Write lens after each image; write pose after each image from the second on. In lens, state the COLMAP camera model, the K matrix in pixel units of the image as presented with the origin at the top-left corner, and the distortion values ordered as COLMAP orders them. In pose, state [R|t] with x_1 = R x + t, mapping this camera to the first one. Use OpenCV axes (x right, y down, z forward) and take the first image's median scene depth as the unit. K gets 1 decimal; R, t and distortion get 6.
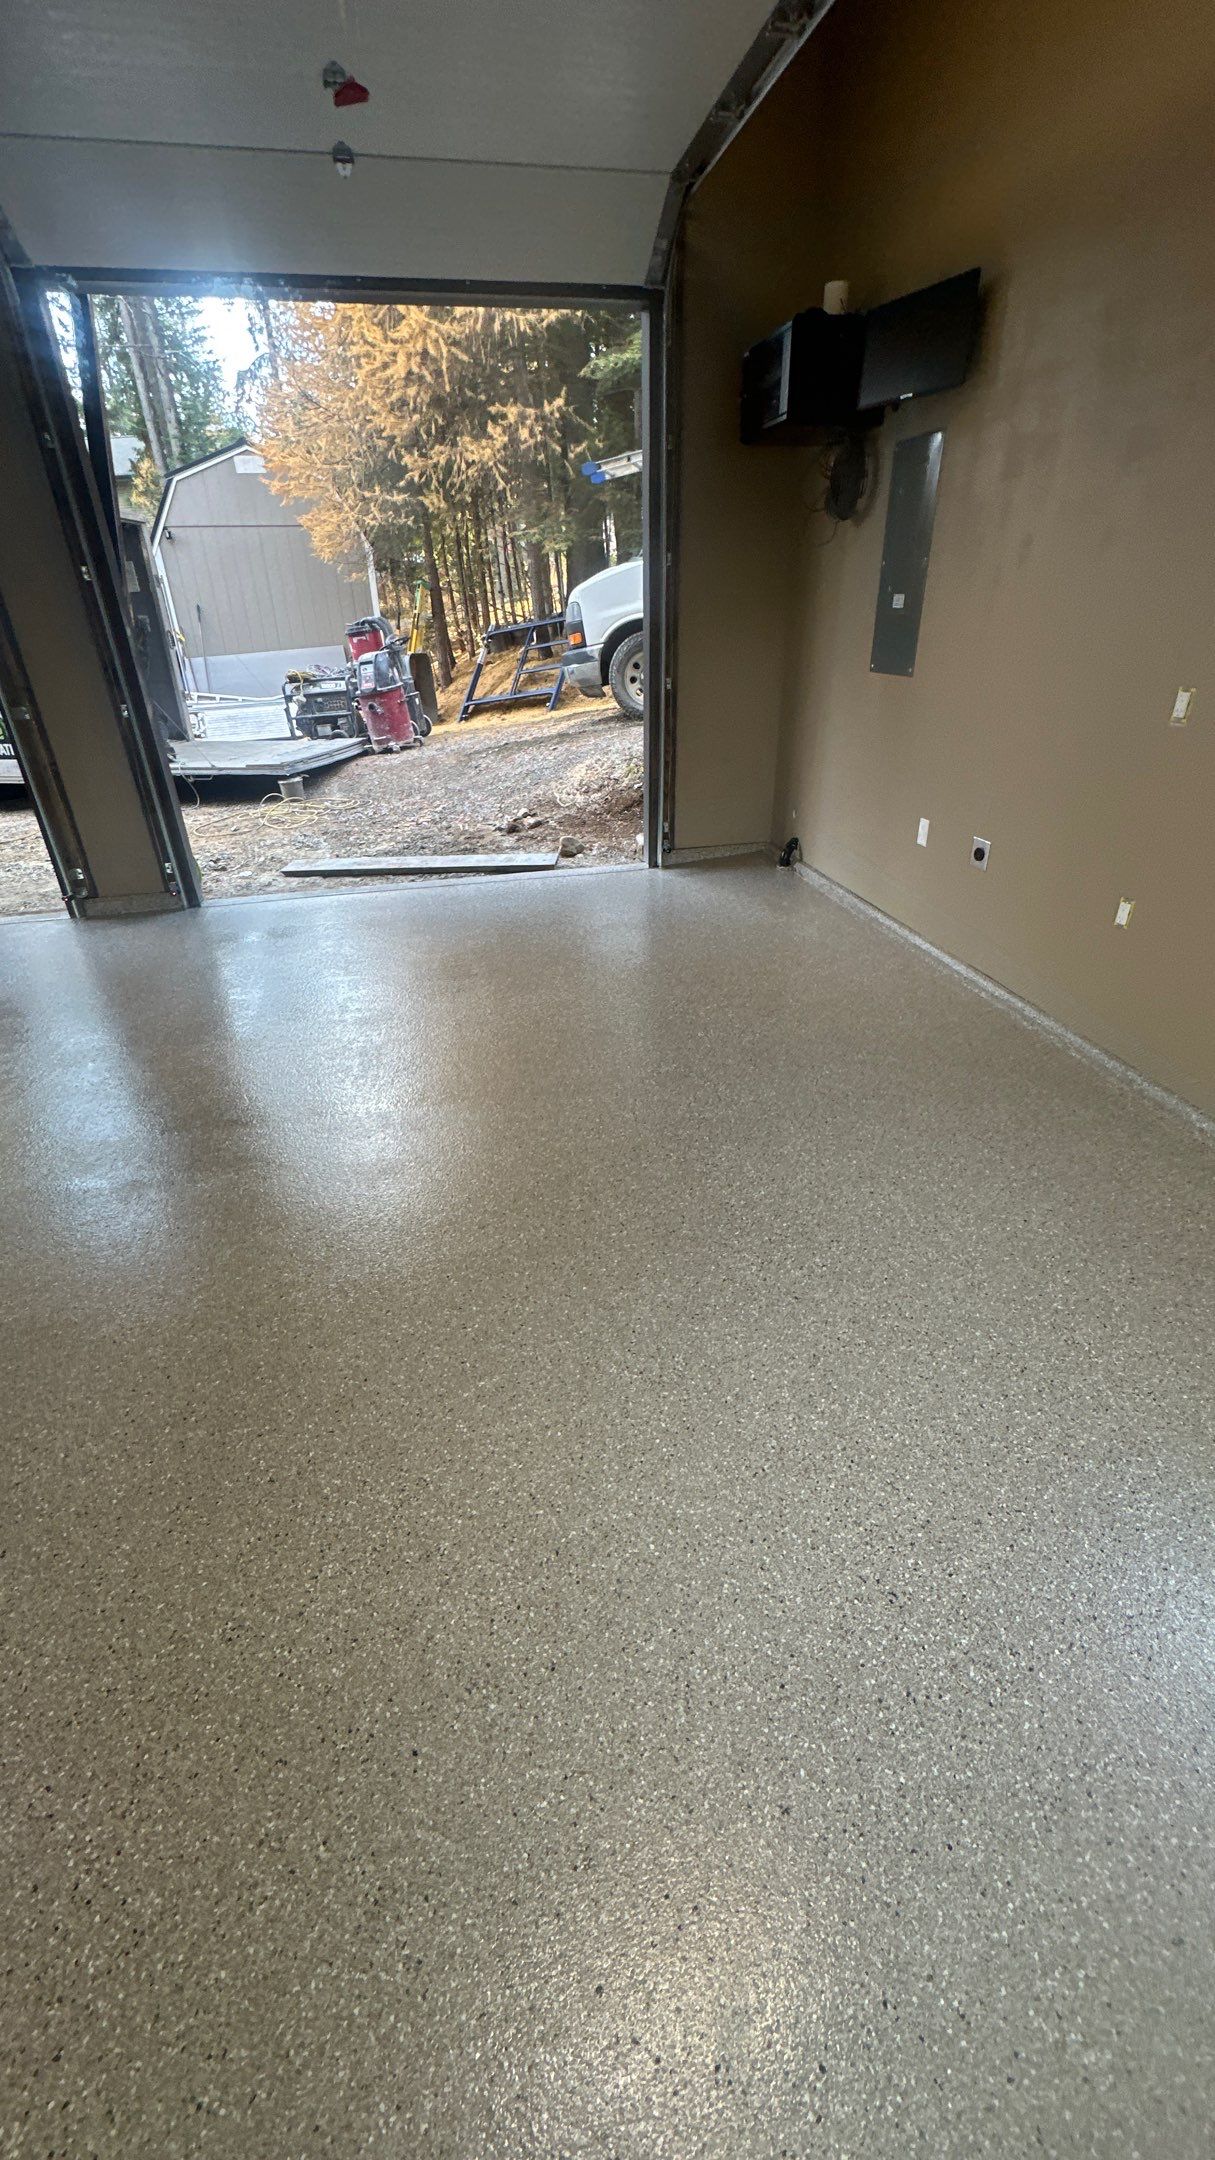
lens RADIAL K [[860.7, 0, 602.1], [0, 860.7, 1077.7], [0, 0, 1]] dist [-0.001863, 0.000446]
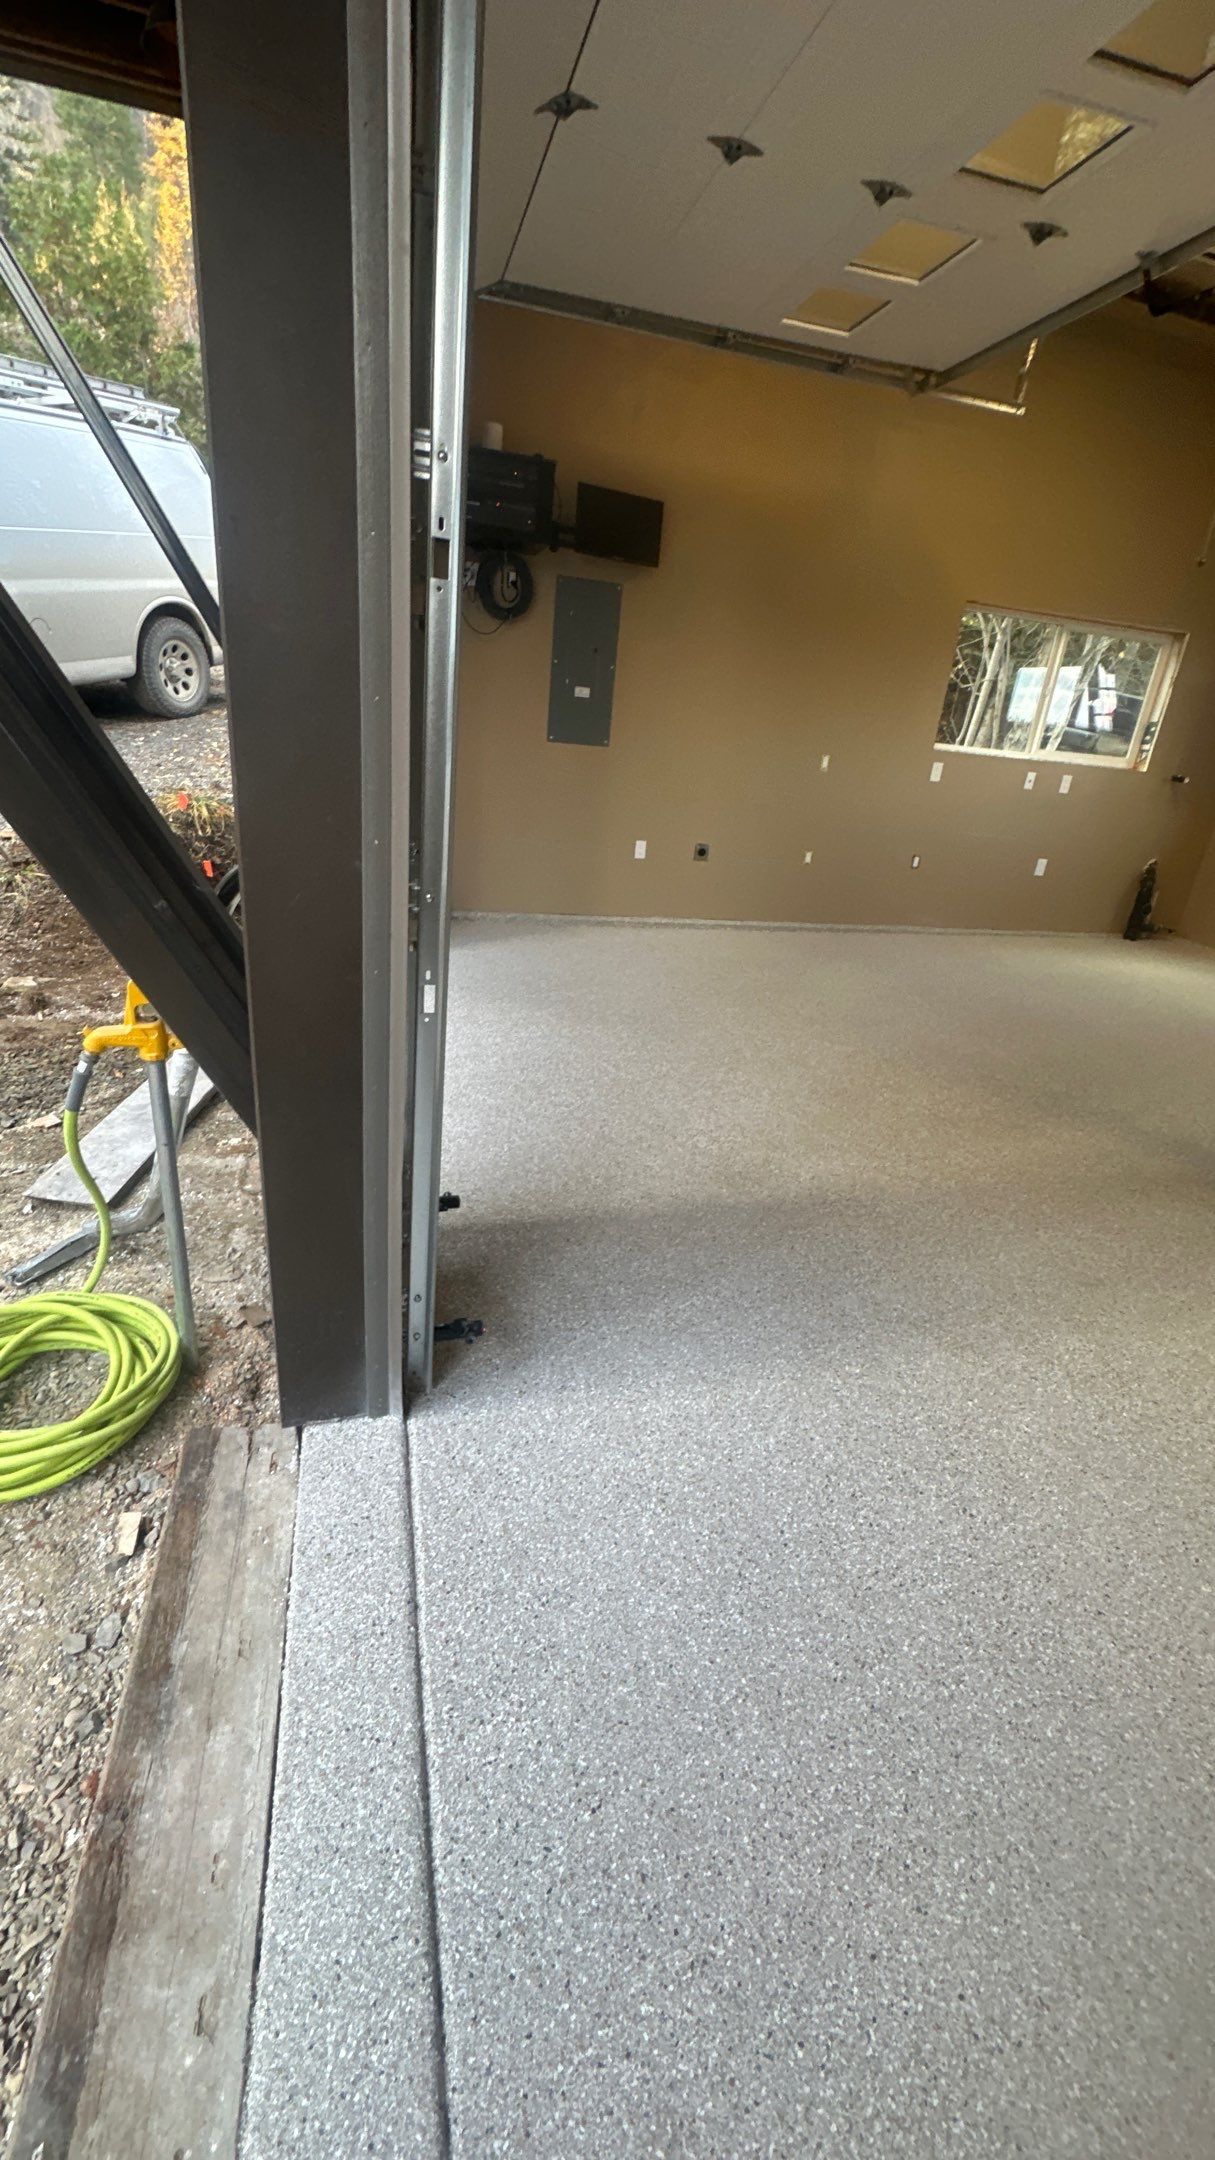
lens RADIAL K [[860.7, 0, 611.3], [0, 860.7, 1077.0], [0, 0, 1]] dist [-0.001863, 0.000446]
pose [[-0.044020, -0.373107, 0.926744, -0.444894], [0.402004, 0.842611, 0.358330, -0.198492], [-0.914579, 0.388328, 0.112898, 0.404638]]
